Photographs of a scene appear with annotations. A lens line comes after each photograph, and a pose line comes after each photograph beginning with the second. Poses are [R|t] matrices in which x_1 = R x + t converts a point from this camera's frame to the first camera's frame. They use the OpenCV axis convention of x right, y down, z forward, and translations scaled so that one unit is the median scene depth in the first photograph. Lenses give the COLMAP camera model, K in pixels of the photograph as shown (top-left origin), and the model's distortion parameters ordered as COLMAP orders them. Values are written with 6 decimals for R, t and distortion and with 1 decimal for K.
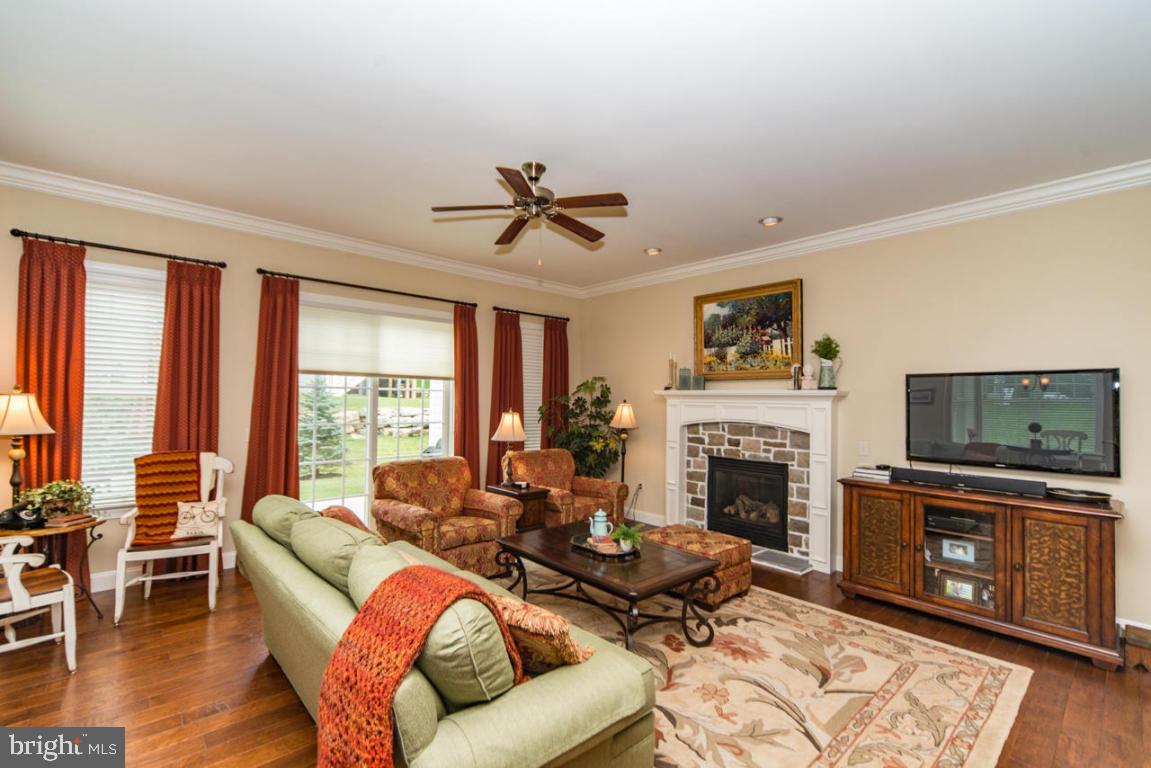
lens RADIAL K [[505.4, 0, 578.9], [0, 505.4, 391.2], [0, 0, 1]] dist [0.000571, 0.000069]
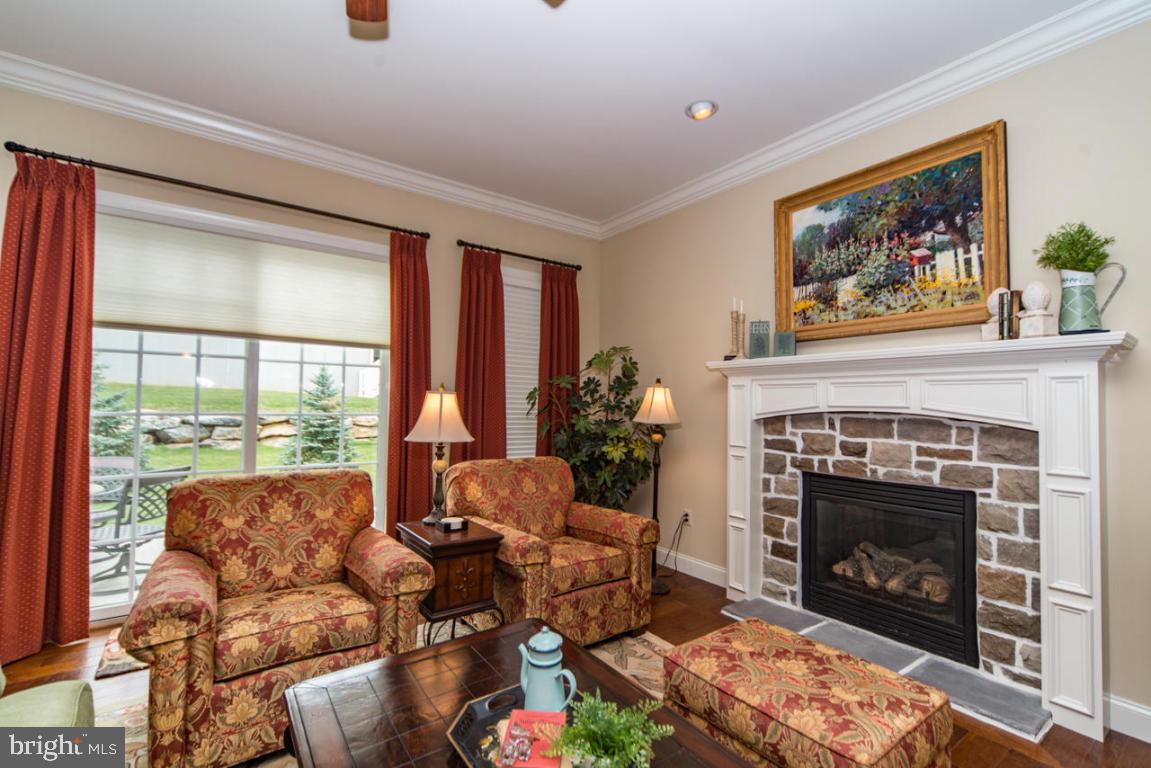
lens RADIAL K [[505.4, 0, 580.4], [0, 505.4, 391.4], [0, 0, 1]] dist [0.000571, 0.000069]
pose [[0.994172, -0.003439, -0.107755, 0.073049], [0.002052, 0.999914, -0.012983, 0.047052], [0.107790, 0.012687, 0.994093, 0.438285]]
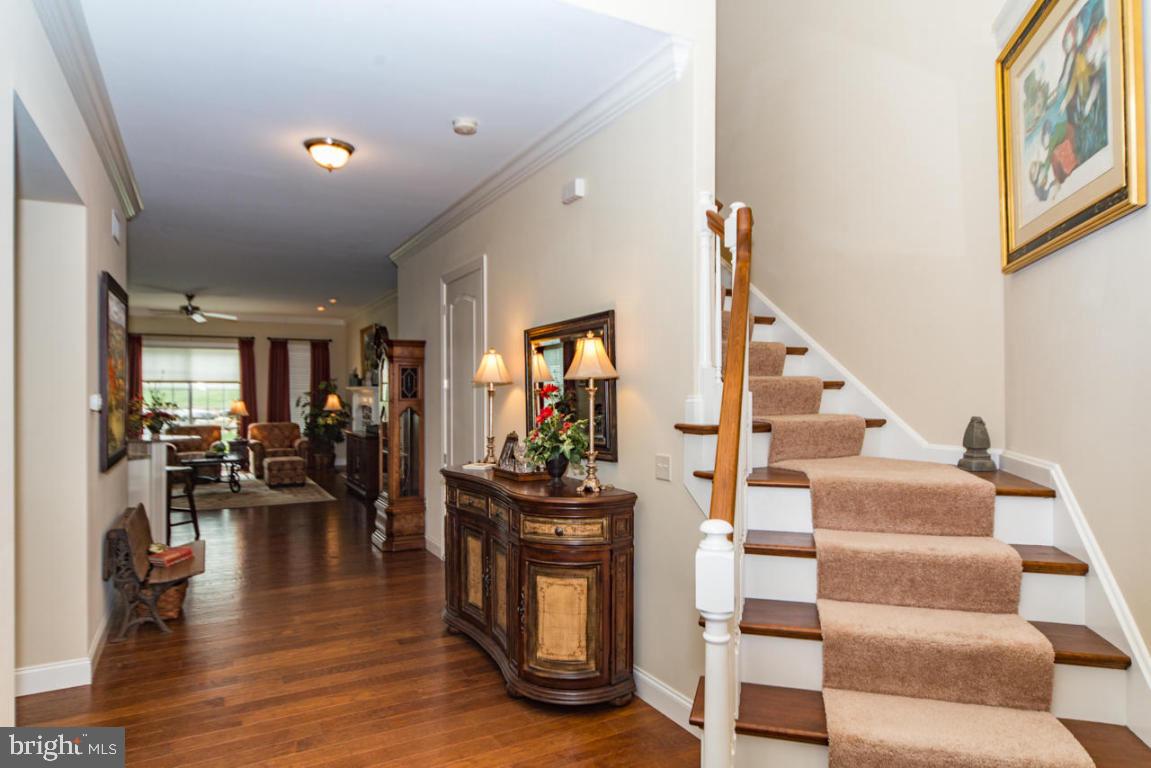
lens RADIAL K [[734.3, 0, 596.5], [0, 734.3, 400.5], [0, 0, 1]] dist [0.006573, 0.004134]
pose [[0.972582, -0.014771, -0.232091, 1.714630], [0.019284, 0.999666, 0.017190, 0.019471], [0.231760, -0.021194, 0.972542, -1.301274]]
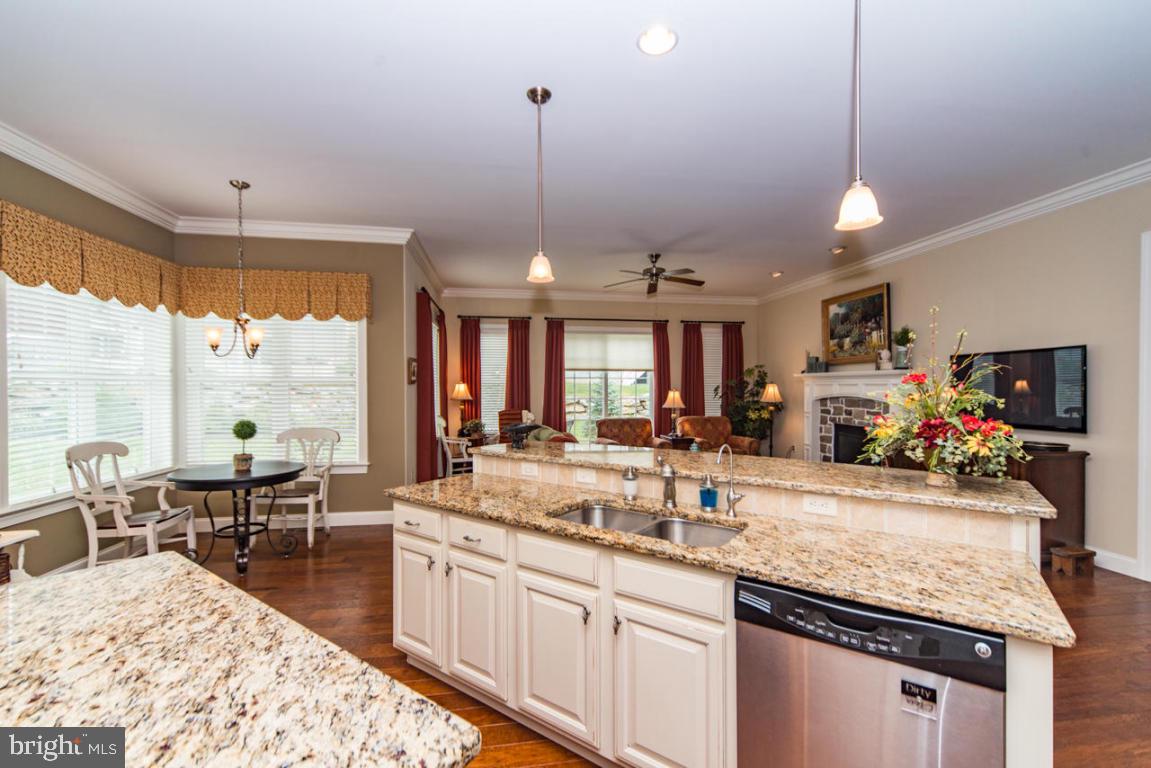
lens RADIAL K [[486.1, 0, 576.6], [0, 486.1, 389.8], [0, 0, 1]] dist [0.002140, 0.000345]
pose [[0.832523, -0.012141, -0.553858, 0.437996], [0.022490, 0.999676, 0.011892, 0.014059], [0.553534, -0.022357, 0.832526, -0.434023]]
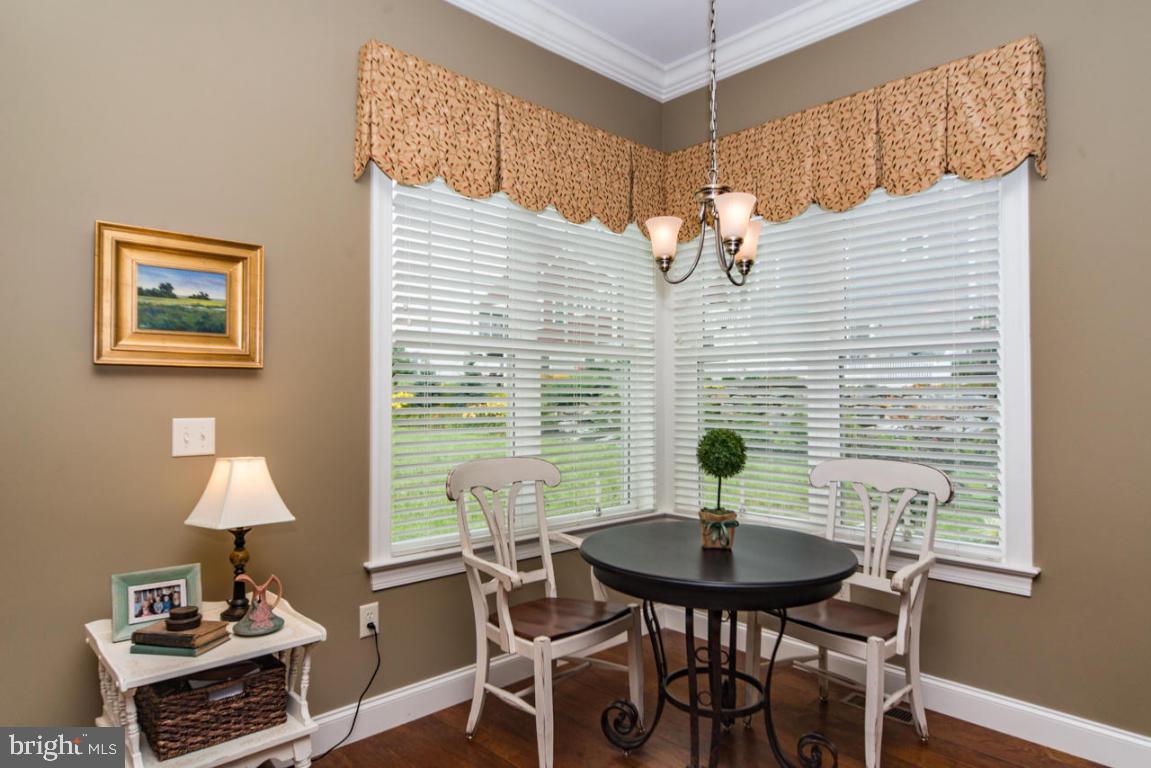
lens RADIAL K [[687.6, 0, 581.3], [0, 687.6, 389.4], [0, 0, 1]] dist [0.001377, -0.000150]
pose [[0.026815, -0.026576, -0.999287, 0.024290], [0.015085, 0.999543, -0.026178, 0.043327], [0.999527, -0.014372, 0.027204, -0.186242]]
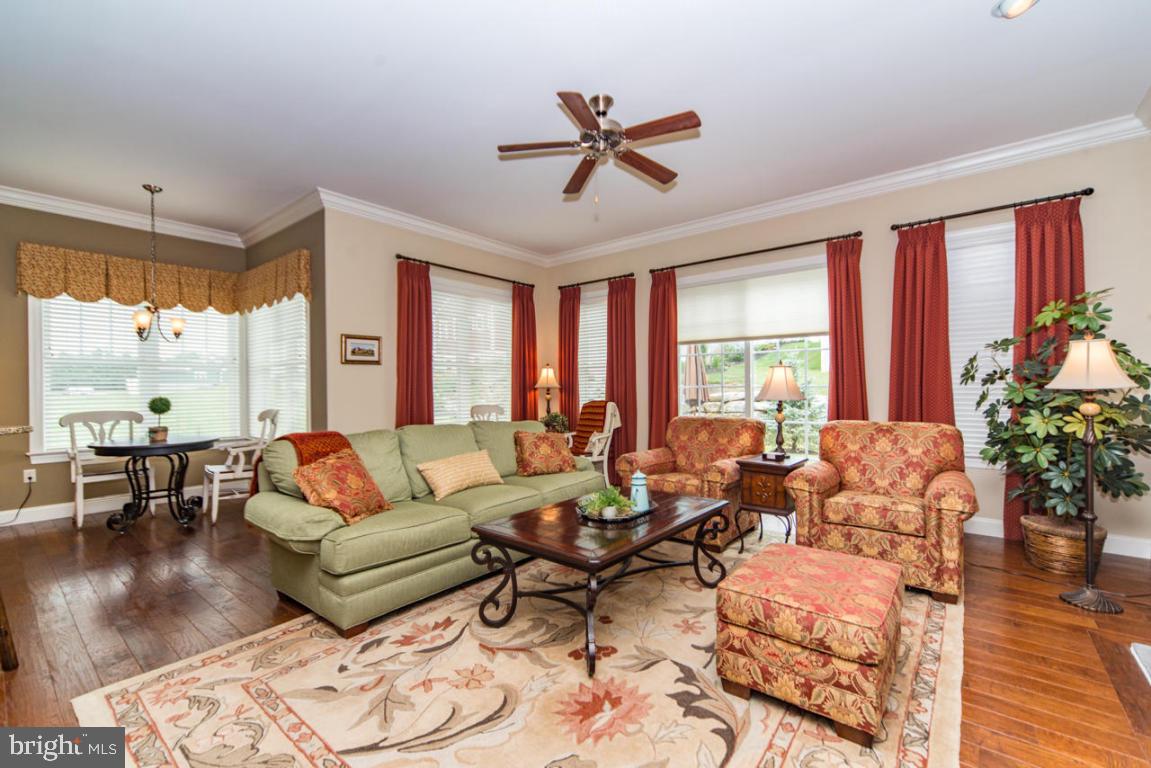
lens RADIAL K [[486.1, 0, 578.7], [0, 486.1, 391.7], [0, 0, 1]] dist [0.002140, 0.000345]
pose [[0.147513, -0.010270, -0.989007, 0.543359], [0.025525, 0.999653, -0.006573, 0.075459], [0.988731, -0.024275, 0.147724, 0.541695]]
